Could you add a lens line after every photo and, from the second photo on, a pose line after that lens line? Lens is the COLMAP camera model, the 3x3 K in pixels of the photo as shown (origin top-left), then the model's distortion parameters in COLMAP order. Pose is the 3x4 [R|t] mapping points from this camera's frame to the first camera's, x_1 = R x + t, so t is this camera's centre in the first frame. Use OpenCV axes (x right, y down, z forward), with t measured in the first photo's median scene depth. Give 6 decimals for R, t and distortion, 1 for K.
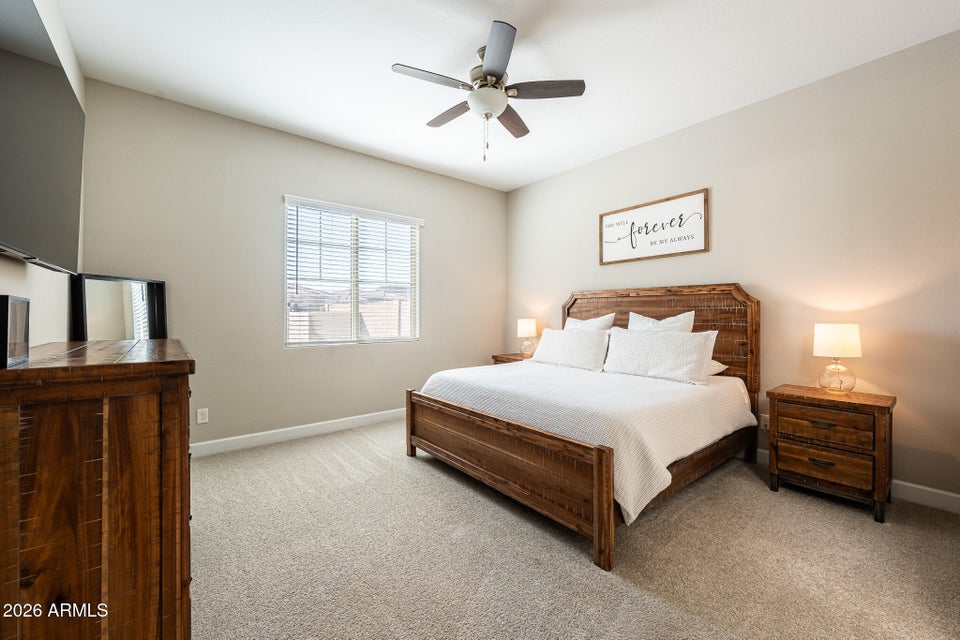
lens RADIAL K [[387.7, 0, 478.5], [0, 387.7, 319.1], [0, 0, 1]] dist [-0.002115, -0.000315]
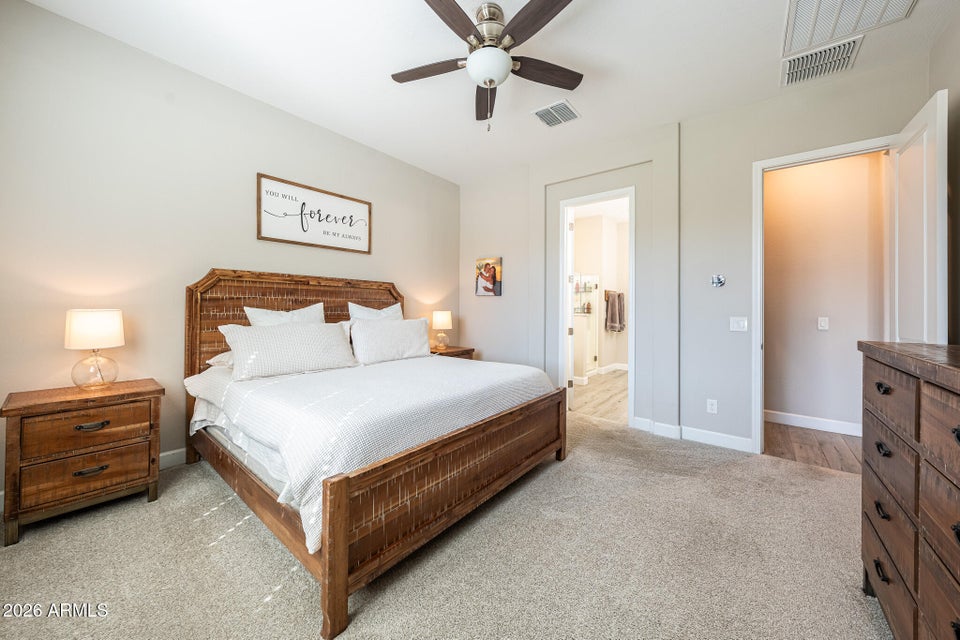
lens RADIAL K [[347.4, 0, 484.0], [0, 347.4, 306.5], [0, 0, 1]] dist [-0.000017, -0.000004]
pose [[-0.230525, -0.001591, 0.973065, -0.529948], [-0.004098, 0.999991, 0.000665, -0.009095], [-0.973058, -0.003835, -0.230530, 0.838630]]
